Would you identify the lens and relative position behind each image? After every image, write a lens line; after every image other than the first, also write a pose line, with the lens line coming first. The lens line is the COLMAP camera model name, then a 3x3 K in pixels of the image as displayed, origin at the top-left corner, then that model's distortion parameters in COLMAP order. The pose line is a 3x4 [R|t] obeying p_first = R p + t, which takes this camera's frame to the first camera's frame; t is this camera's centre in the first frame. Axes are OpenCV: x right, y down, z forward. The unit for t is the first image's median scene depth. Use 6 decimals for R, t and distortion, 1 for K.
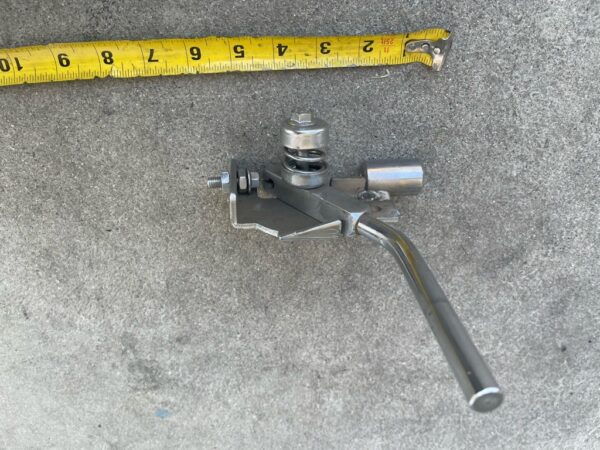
lens RADIAL K [[460.3, 0, 302.6], [0, 460.3, 225.6], [0, 0, 1]] dist [0.052525, -0.093689]
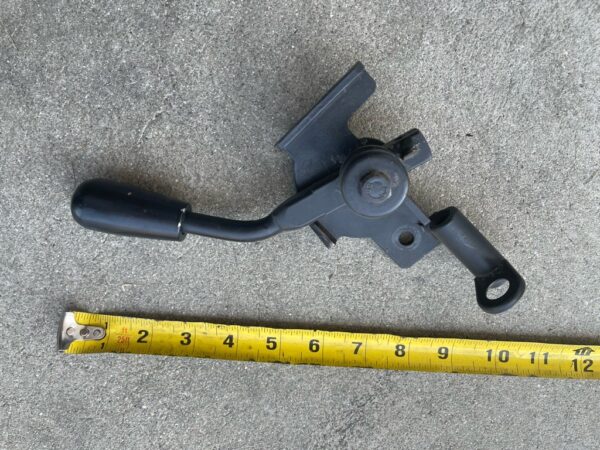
lens RADIAL K [[460.3, 0, 298.7], [0, 460.3, 224.3], [0, 0, 1]] dist [0.052525, -0.093689]
pose [[-0.994417, -0.092873, -0.050101, -0.093235], [0.104371, -0.795589, -0.596779, 0.302380], [0.015565, -0.598676, 0.800840, 0.244846]]
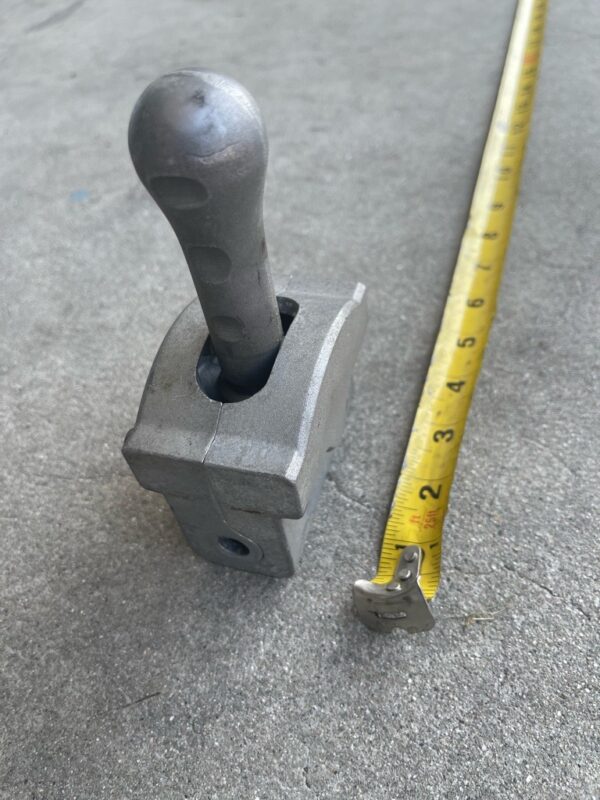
lens RADIAL K [[613.7, 0, 309.2], [0, 613.7, 421.8], [0, 0, 1]] dist [0.052525, -0.093689]
pose [[-0.291336, 0.719399, -0.630546, 0.458670], [-0.872642, -0.469918, -0.132942, 0.104855], [-0.391944, 0.511510, 0.764681, 0.441300]]
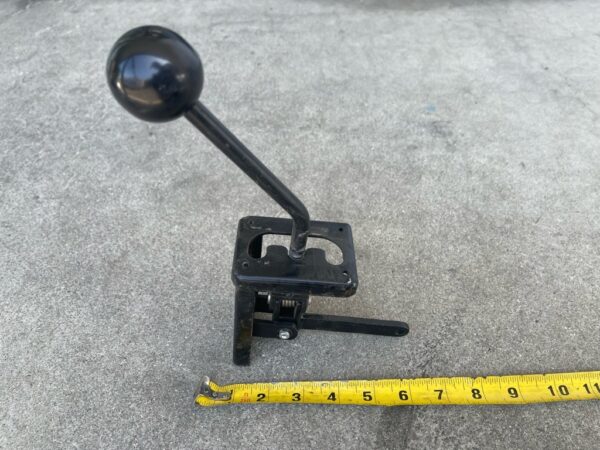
lens RADIAL K [[460.3, 0, 297.2], [0, 460.3, 226.4], [0, 0, 1]] dist [0.052525, -0.093689]
pose [[-0.994765, -0.065768, 0.078217, -0.035002], [0.084235, -0.961051, 0.263220, -0.420788], [0.057859, 0.268430, 0.961560, -0.350701]]
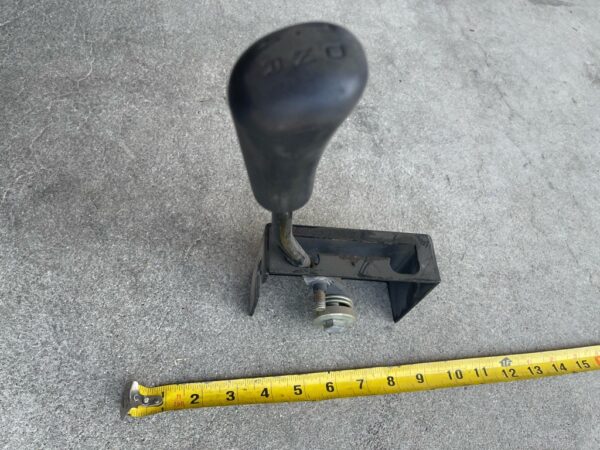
lens RADIAL K [[460.3, 0, 297.9], [0, 460.3, 229.2], [0, 0, 1]] dist [0.052525, -0.093689]
pose [[-0.962505, -0.056824, -0.265245, 0.170390], [0.064169, -0.997756, -0.019104, 0.044383], [-0.263564, -0.035409, 0.963992, -0.185231]]
